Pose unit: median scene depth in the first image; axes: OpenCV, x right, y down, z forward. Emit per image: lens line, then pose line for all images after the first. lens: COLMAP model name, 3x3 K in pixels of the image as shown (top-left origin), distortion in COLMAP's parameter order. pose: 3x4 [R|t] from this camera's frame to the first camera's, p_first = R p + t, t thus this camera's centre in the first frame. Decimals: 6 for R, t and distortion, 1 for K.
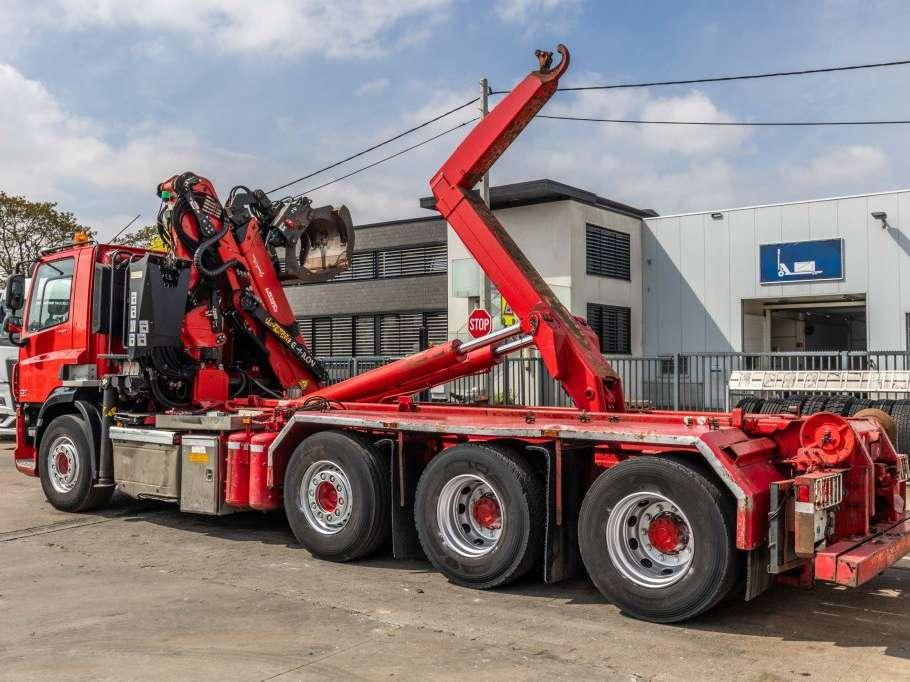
lens RADIAL K [[882.9, 0, 455.0], [0, 882.9, 341.0], [0, 0, 1]] dist [0.002522, -0.002825]
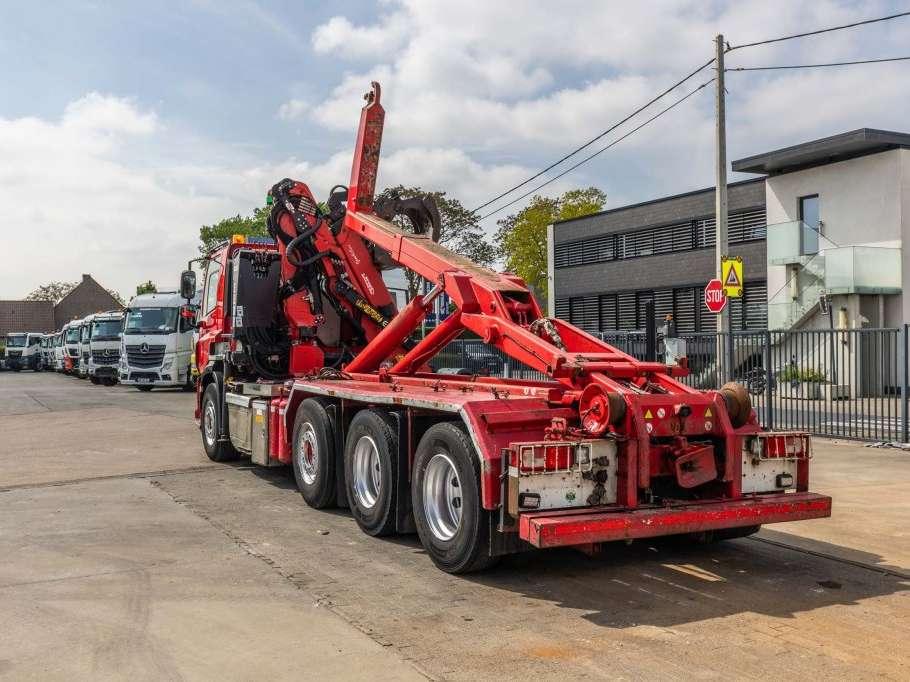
lens RADIAL K [[906.6, 0, 455.0], [0, 906.6, 341.0], [0, 0, 1]] dist [-0.012094, 0.004887]
pose [[0.907385, -0.008993, -0.420203, 0.411314], [0.020695, 0.999514, 0.023297, 0.001965], [0.419790, -0.029835, 0.907131, -0.009436]]
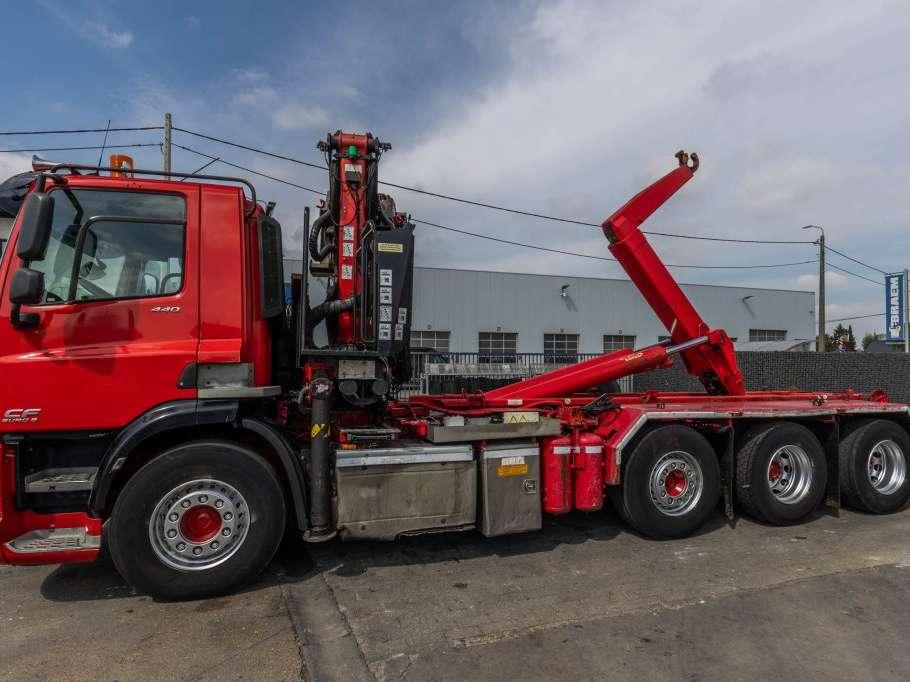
lens RADIAL K [[732.2, 0, 455.0], [0, 732.2, 341.0], [0, 0, 1]] dist [0.003307, 0.002119]
pose [[0.488120, 0.023020, 0.872473, -0.827917], [-0.028225, 0.999546, -0.010581, 0.010805], [-0.872320, -0.019461, 0.488548, 0.600307]]
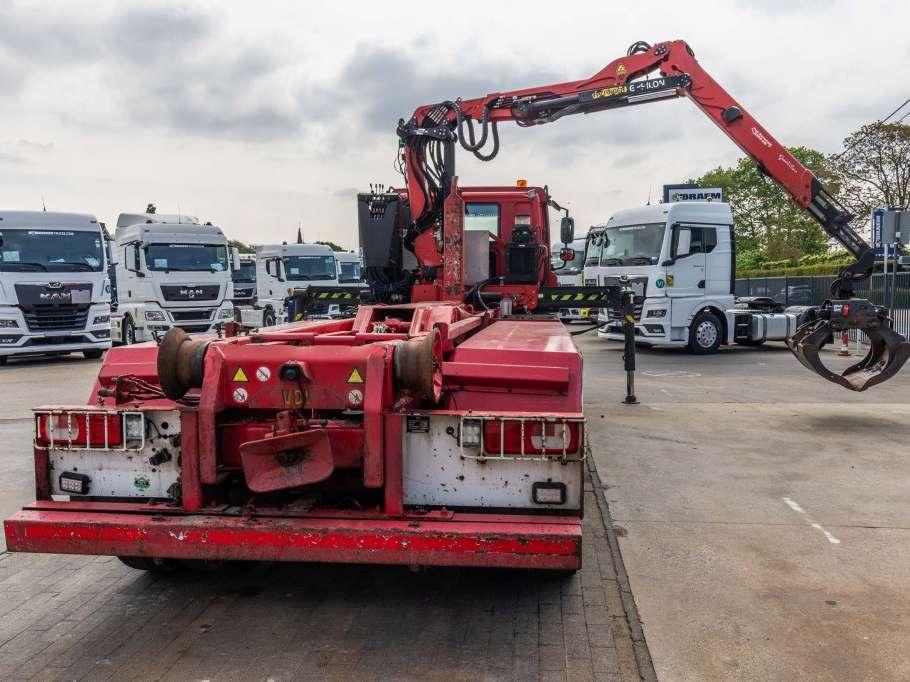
lens RADIAL K [[824.6, 0, 455.0], [0, 824.6, 341.0], [0, 0, 1]] dist [-0.004175, 0.002400]
pose [[0.533880, 0.032581, -0.844932, 0.640347], [0.048561, 0.996427, 0.069107, 0.031538], [0.844165, -0.077926, 0.530390, 0.480716]]
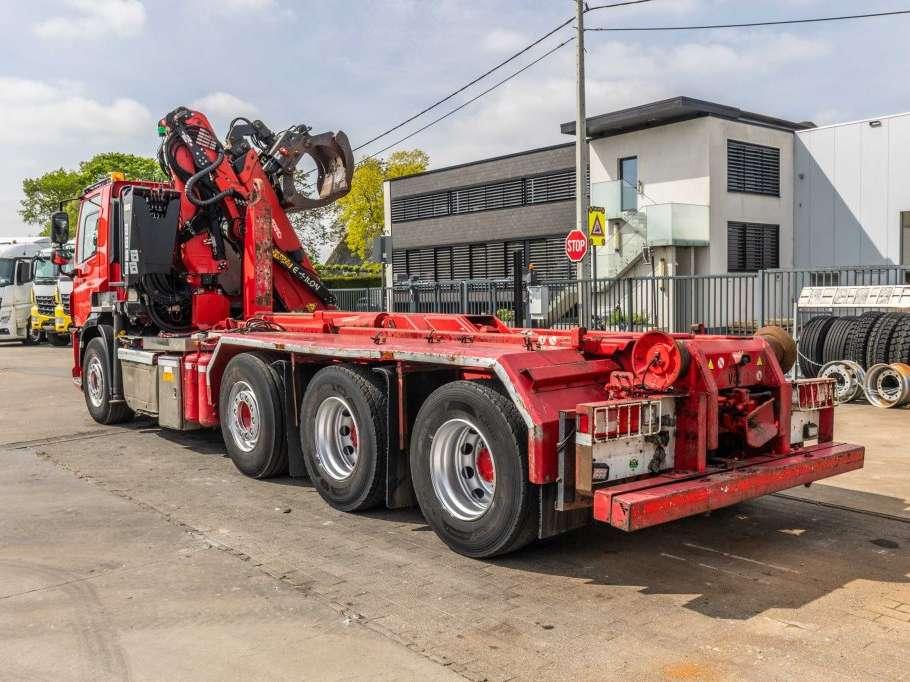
lens RADIAL K [[824.6, 0, 455.0], [0, 824.6, 341.0], [0, 0, 1]] dist [-0.004175, 0.002400]
pose [[0.974403, -0.004285, -0.224767, 0.236101], [0.024532, 0.995874, 0.087363, 0.008562], [0.223465, -0.090641, 0.970488, 0.096349]]
